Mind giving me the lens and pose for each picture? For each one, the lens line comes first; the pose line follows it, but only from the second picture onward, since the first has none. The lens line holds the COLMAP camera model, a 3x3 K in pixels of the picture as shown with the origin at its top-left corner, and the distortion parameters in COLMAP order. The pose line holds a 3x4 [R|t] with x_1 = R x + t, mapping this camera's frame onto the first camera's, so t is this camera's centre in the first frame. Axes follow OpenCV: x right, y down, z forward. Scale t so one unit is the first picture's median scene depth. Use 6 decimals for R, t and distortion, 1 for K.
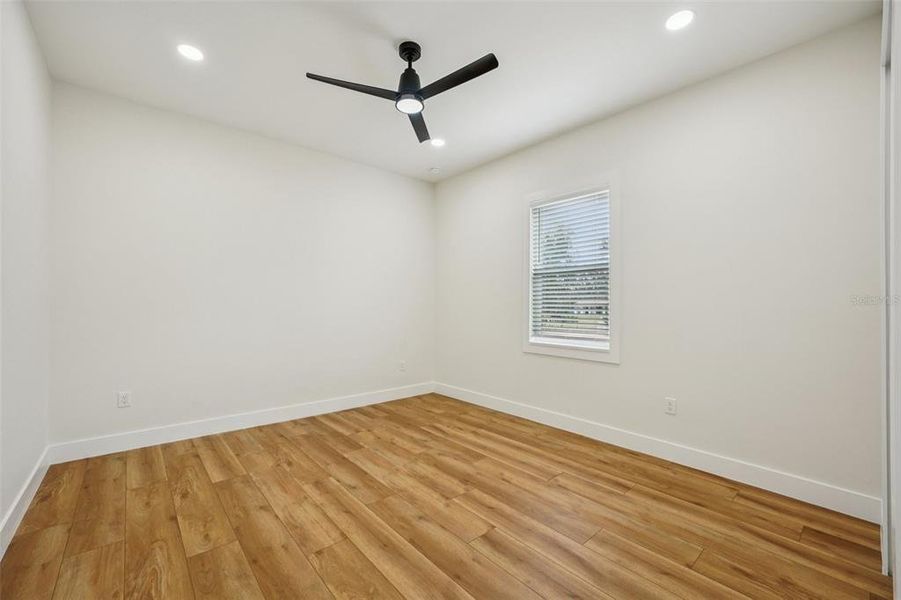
lens RADIAL K [[371.8, 0, 450.5], [0, 371.8, 300.0], [0, 0, 1]] dist [-0.000033, 0.000118]
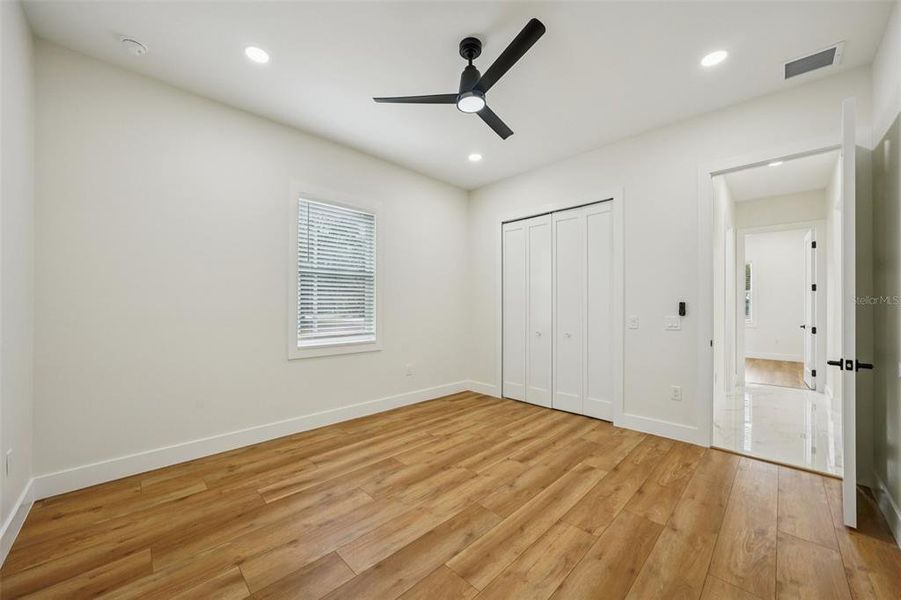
lens RADIAL K [[327.4, 0, 450.5], [0, 327.4, 300.0], [0, 0, 1]] dist [-0.010744, 0.000096]
pose [[-0.054052, 0.013947, 0.998441, -0.907041], [-0.014303, 0.999789, -0.014740, 0.010519], [-0.998436, -0.015078, -0.053841, 1.025268]]
